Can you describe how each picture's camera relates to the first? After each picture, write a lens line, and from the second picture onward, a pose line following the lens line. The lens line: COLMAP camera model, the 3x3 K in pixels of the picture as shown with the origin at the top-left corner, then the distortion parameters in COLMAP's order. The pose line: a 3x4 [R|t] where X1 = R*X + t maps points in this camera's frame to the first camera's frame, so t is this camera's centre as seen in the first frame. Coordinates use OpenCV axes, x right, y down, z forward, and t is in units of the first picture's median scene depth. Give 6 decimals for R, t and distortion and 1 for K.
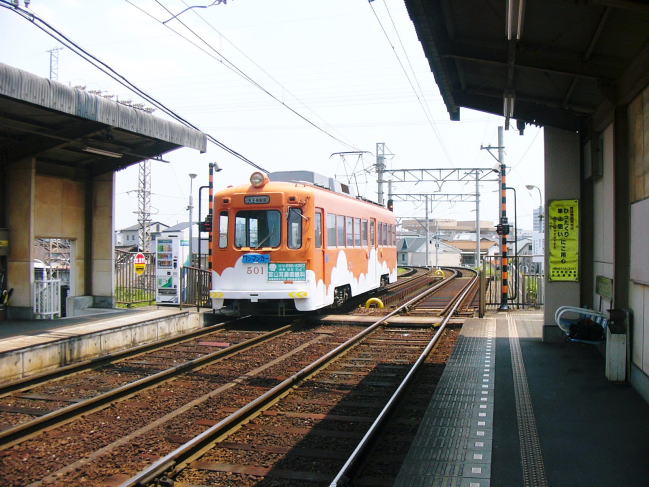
lens RADIAL K [[715.5, 0, 324.5], [0, 715.5, 243.5], [0, 0, 1]] dist [-0.178558, 0.043377]
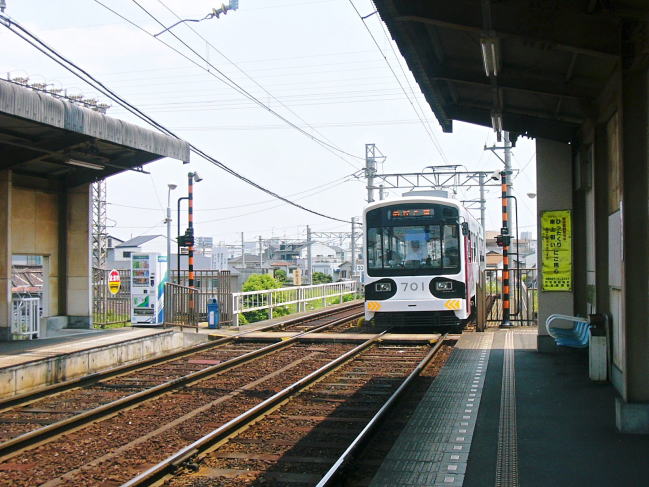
lens RADIAL K [[860.8, 0, 324.5], [0, 860.8, 243.5], [0, 0, 1]] dist [-0.102728, 0.016262]
pose [[0.999623, -0.009849, 0.025643, -0.020621], [0.010335, 0.999769, -0.018869, 0.004009], [-0.025451, 0.019127, 0.999493, -0.189149]]
